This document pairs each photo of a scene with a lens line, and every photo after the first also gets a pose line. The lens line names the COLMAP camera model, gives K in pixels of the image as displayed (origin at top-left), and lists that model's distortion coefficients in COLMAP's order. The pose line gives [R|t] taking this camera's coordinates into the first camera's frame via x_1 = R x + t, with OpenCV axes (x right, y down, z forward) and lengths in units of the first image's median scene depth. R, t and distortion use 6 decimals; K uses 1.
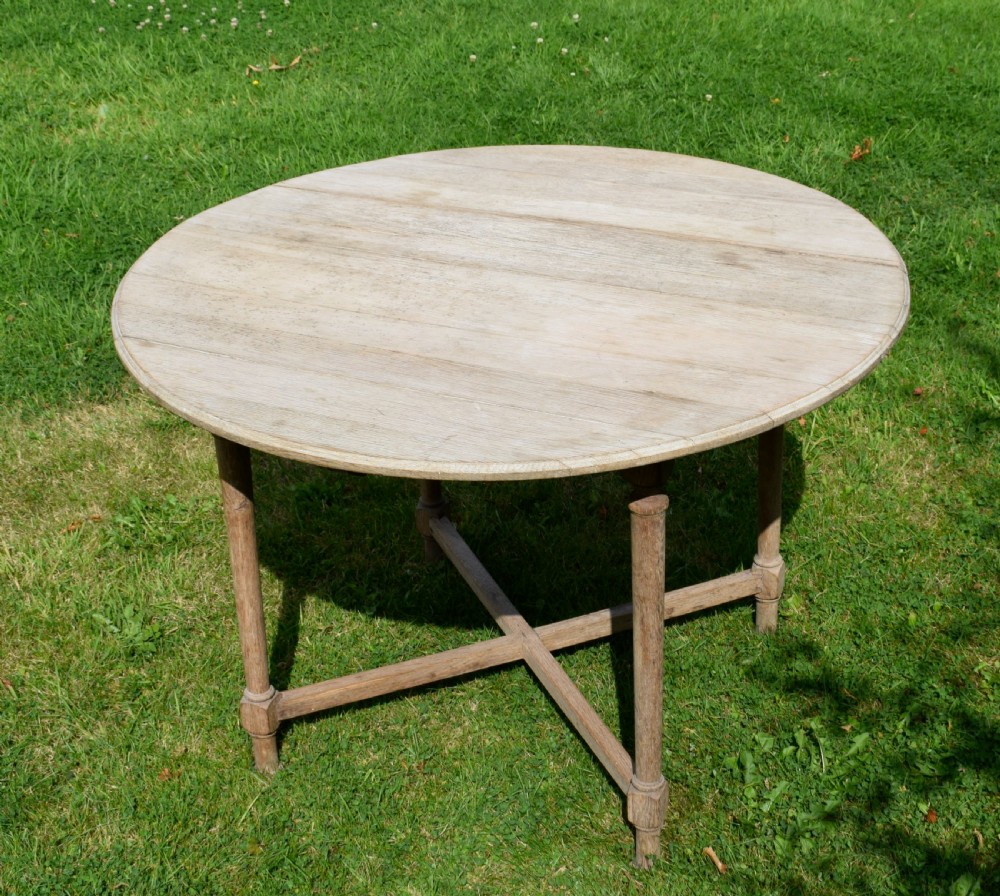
lens RADIAL K [[1753.3, 0, 546.0], [0, 1753.3, 421.9], [0, 0, 1]] dist [-0.014655, -0.009336]
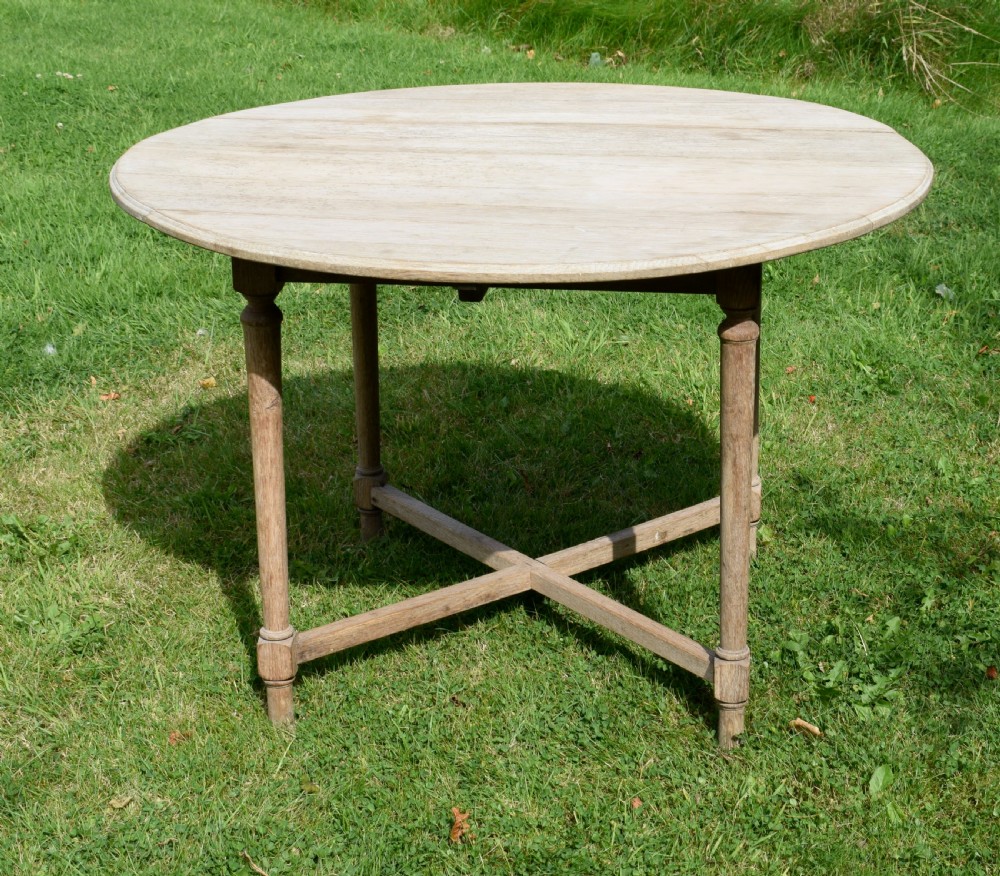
lens RADIAL K [[1948.9, 0, 500.0], [0, 1948.9, 438.0], [0, 0, 1]] dist [-0.033491, -0.105343]
pose [[0.966240, -0.066590, 0.248890, -0.287281], [0.102678, 0.985519, -0.134942, 0.197077], [-0.236300, 0.155942, 0.959085, -0.007056]]
